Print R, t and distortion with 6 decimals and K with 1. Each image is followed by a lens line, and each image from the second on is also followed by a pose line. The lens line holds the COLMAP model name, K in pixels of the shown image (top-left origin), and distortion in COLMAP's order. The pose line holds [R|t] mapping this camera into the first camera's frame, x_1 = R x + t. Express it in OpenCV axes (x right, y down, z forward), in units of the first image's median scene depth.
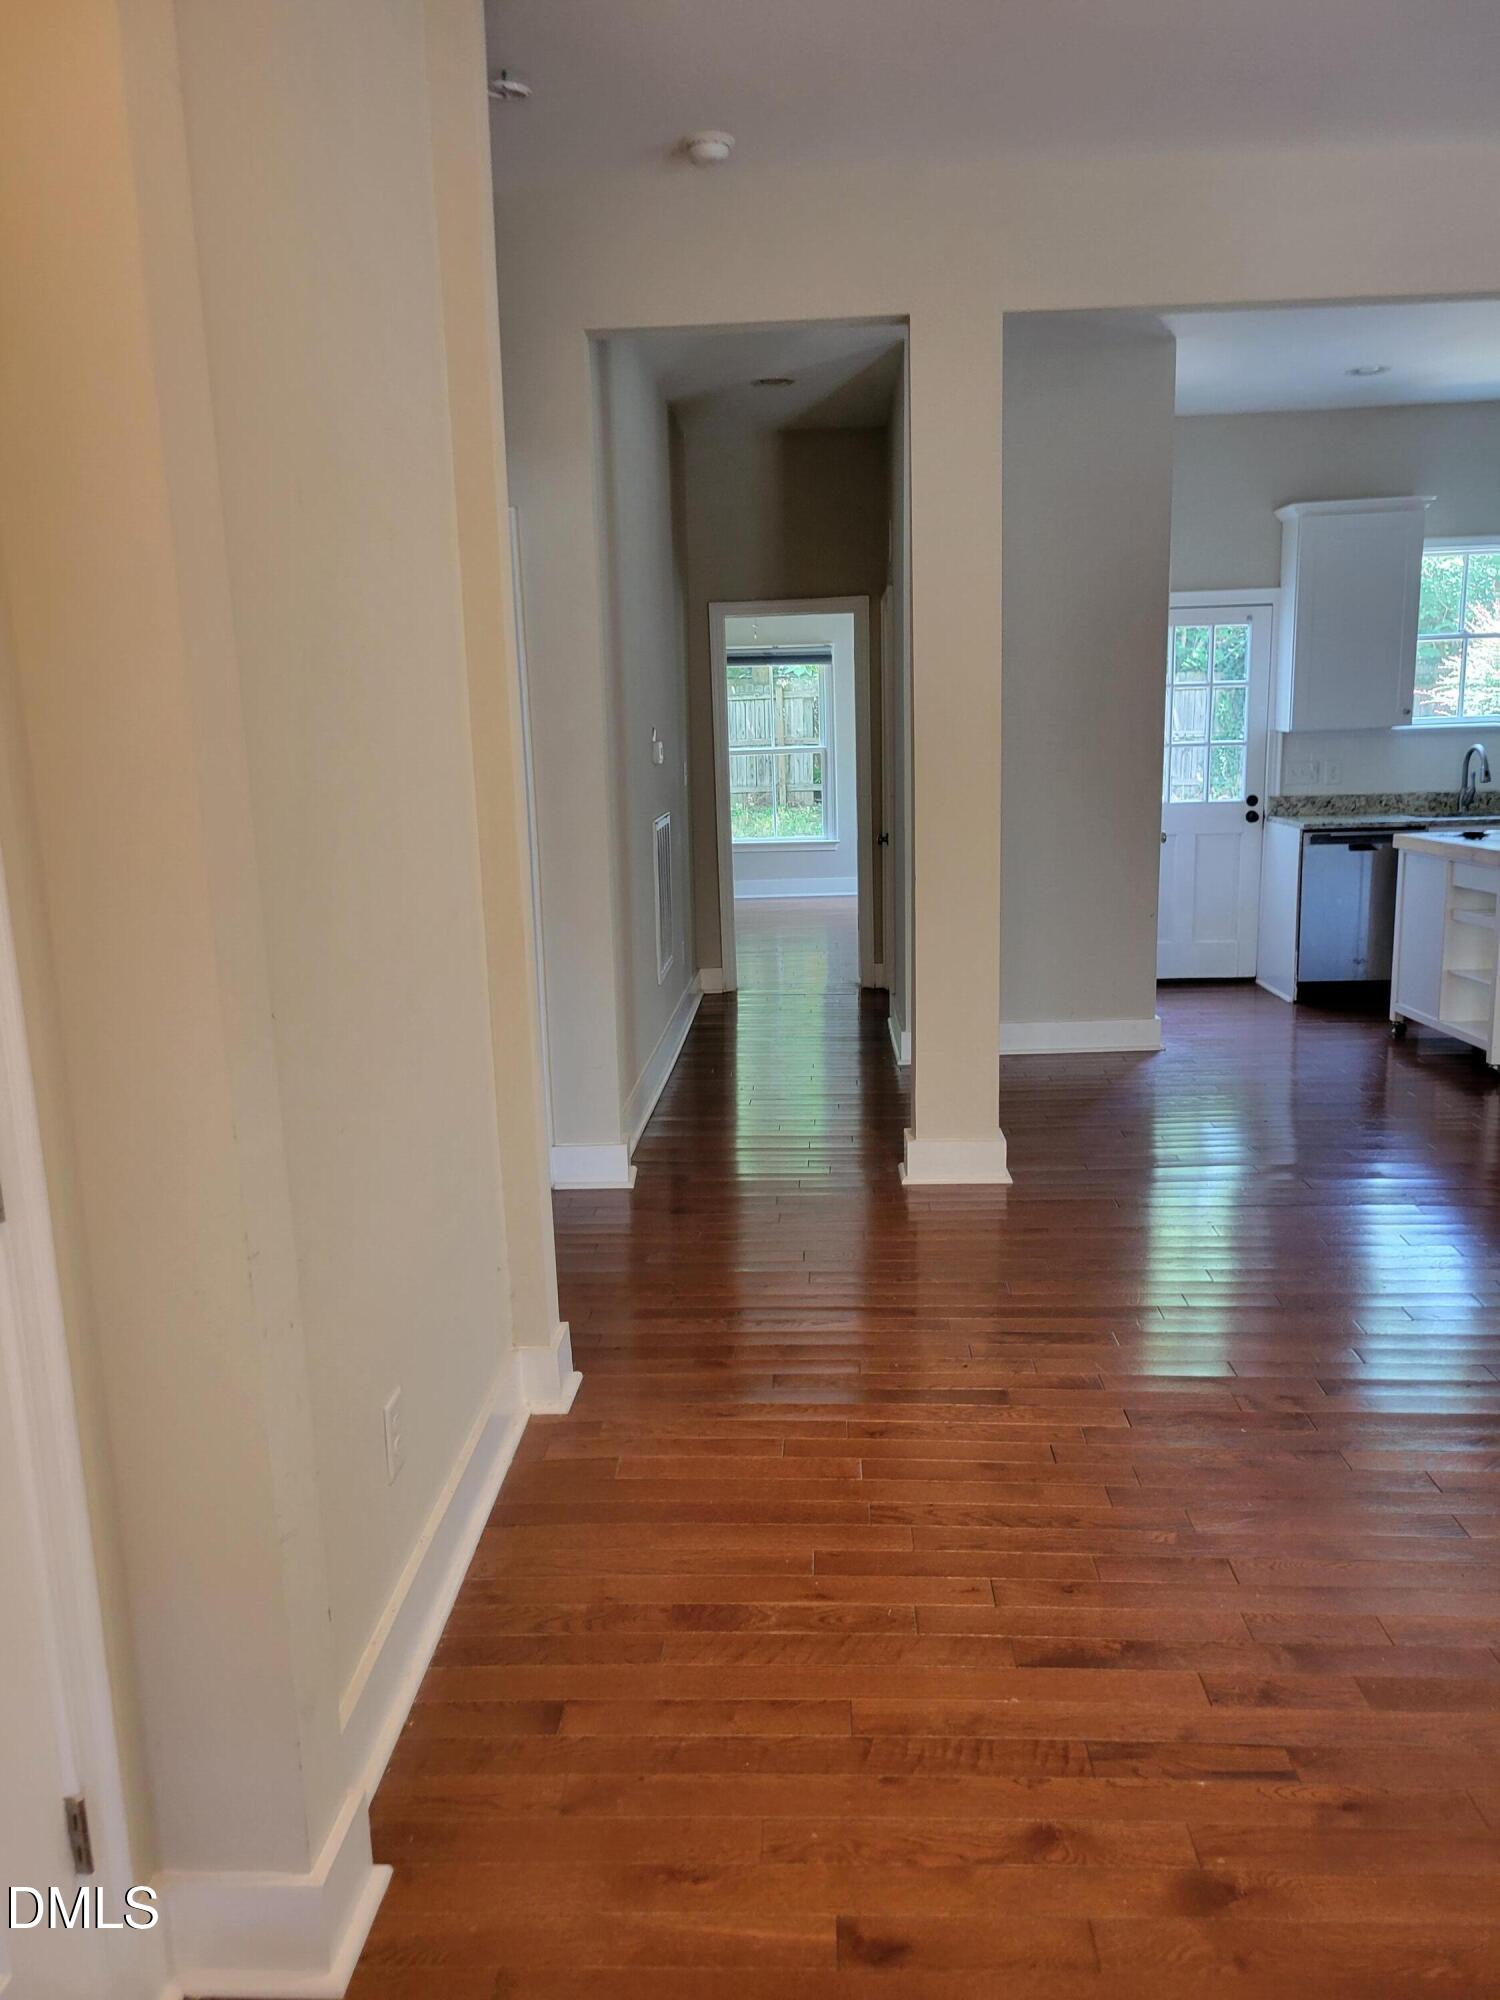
lens RADIAL K [[1483.6, 0, 732.5], [0, 1483.6, 1014.8], [0, 0, 1]] dist [0.026748, -0.028623]
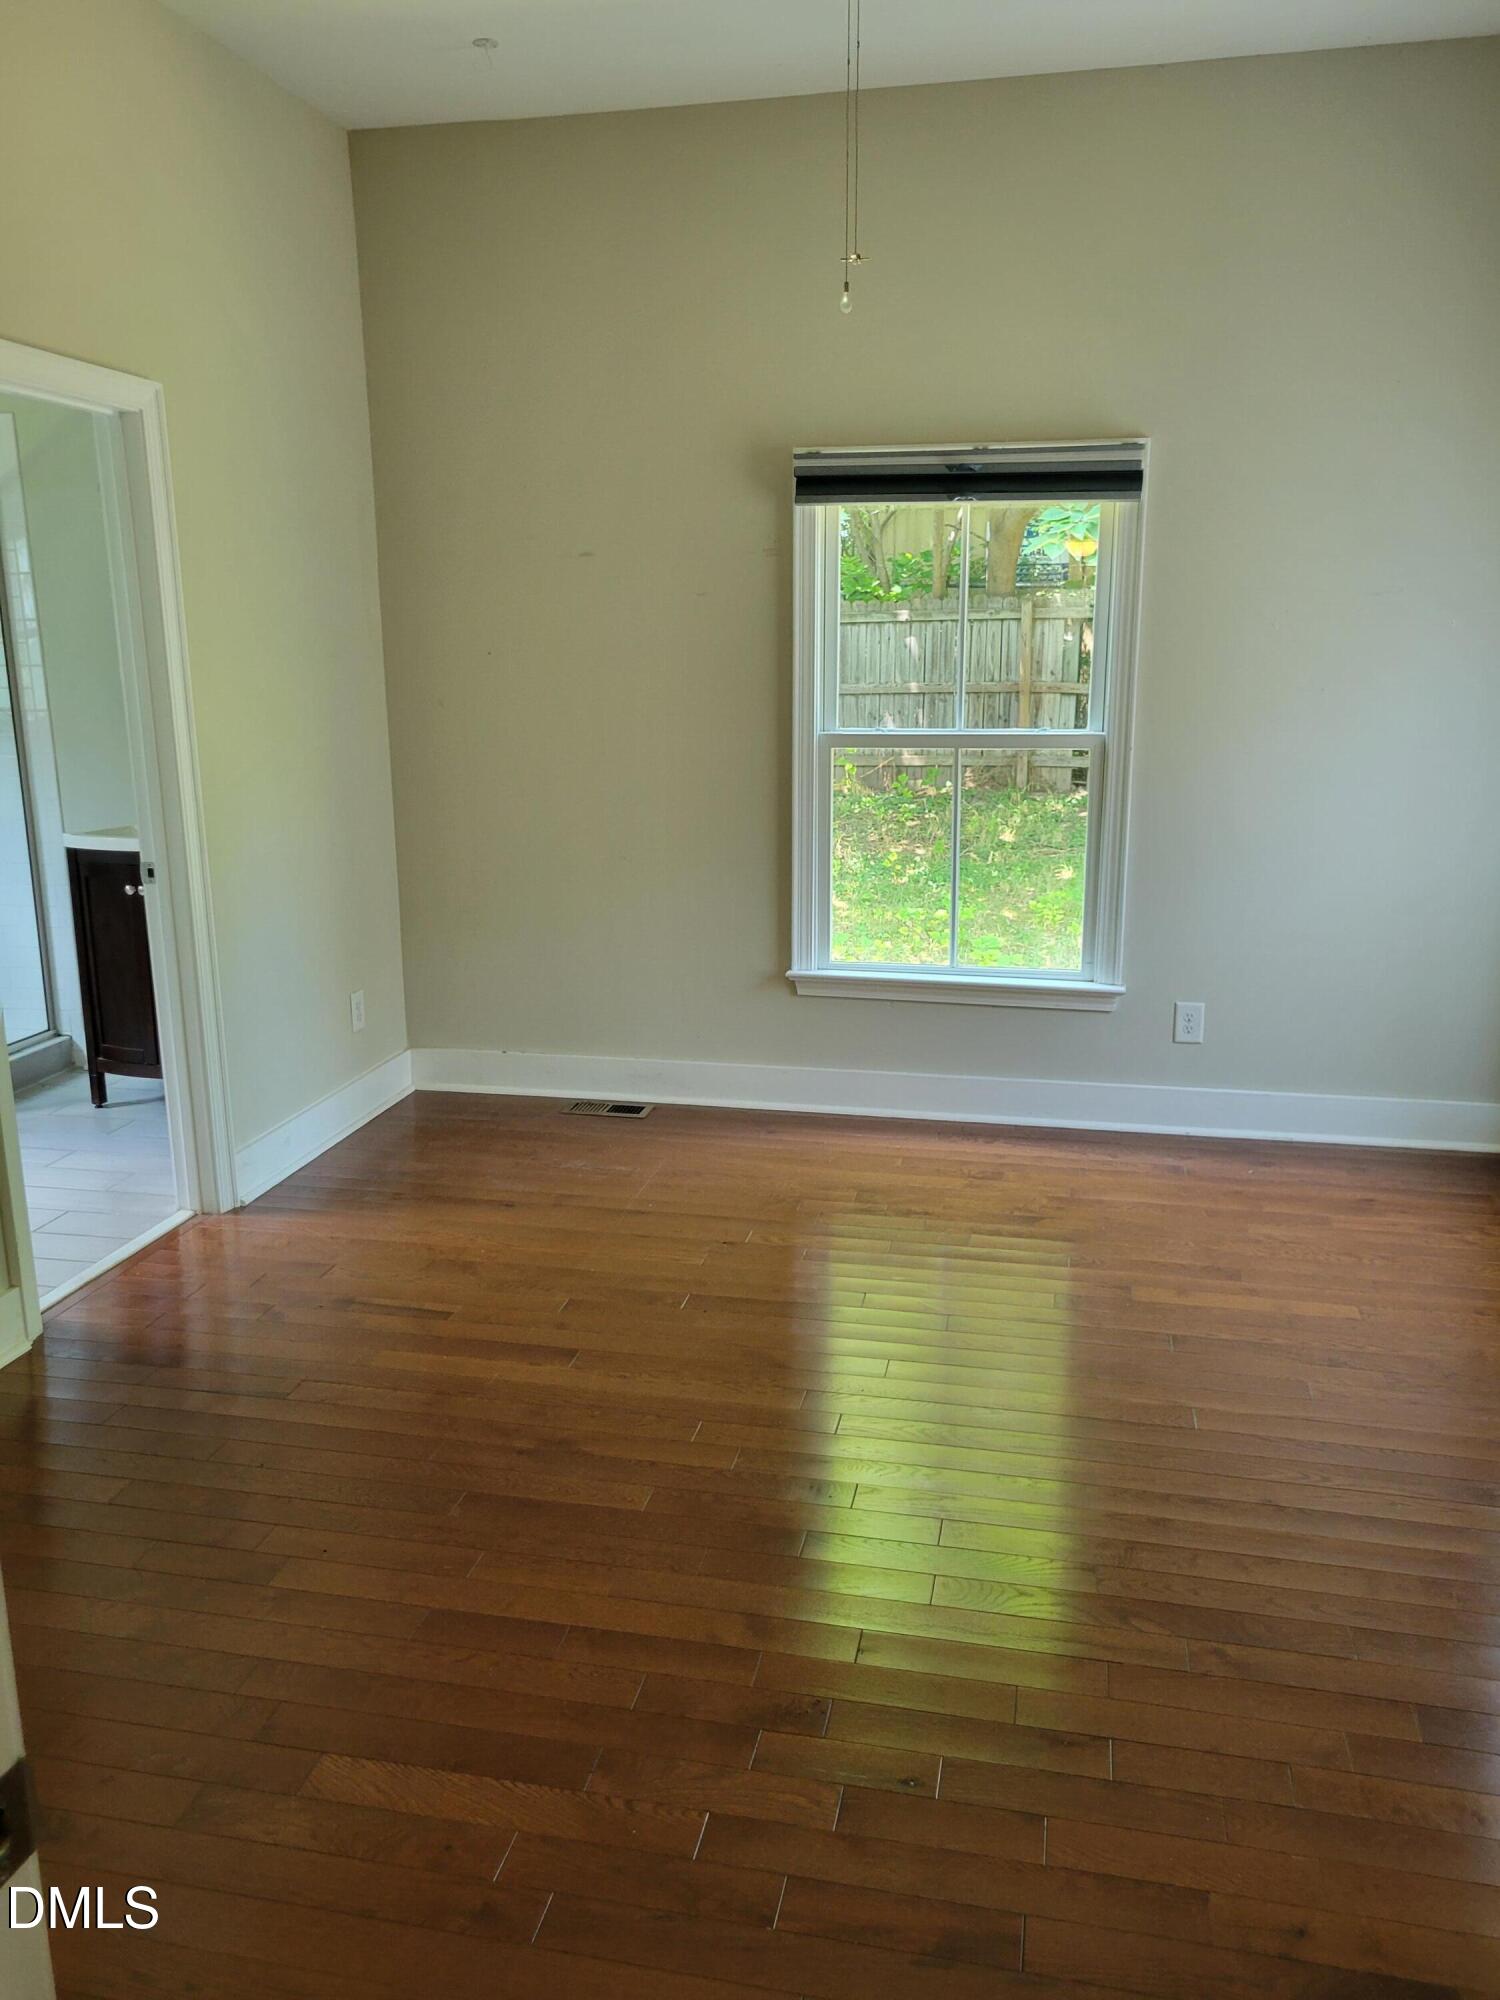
lens RADIAL K [[1483.6, 0, 753.2], [0, 1483.6, 1004.8], [0, 0, 1]] dist [0.026748, -0.028623]
pose [[0.987582, 0.052164, -0.148190, 0.019720], [-0.045702, 0.997864, 0.046680, -0.074208], [0.150308, -0.039328, 0.987857, 0.357548]]
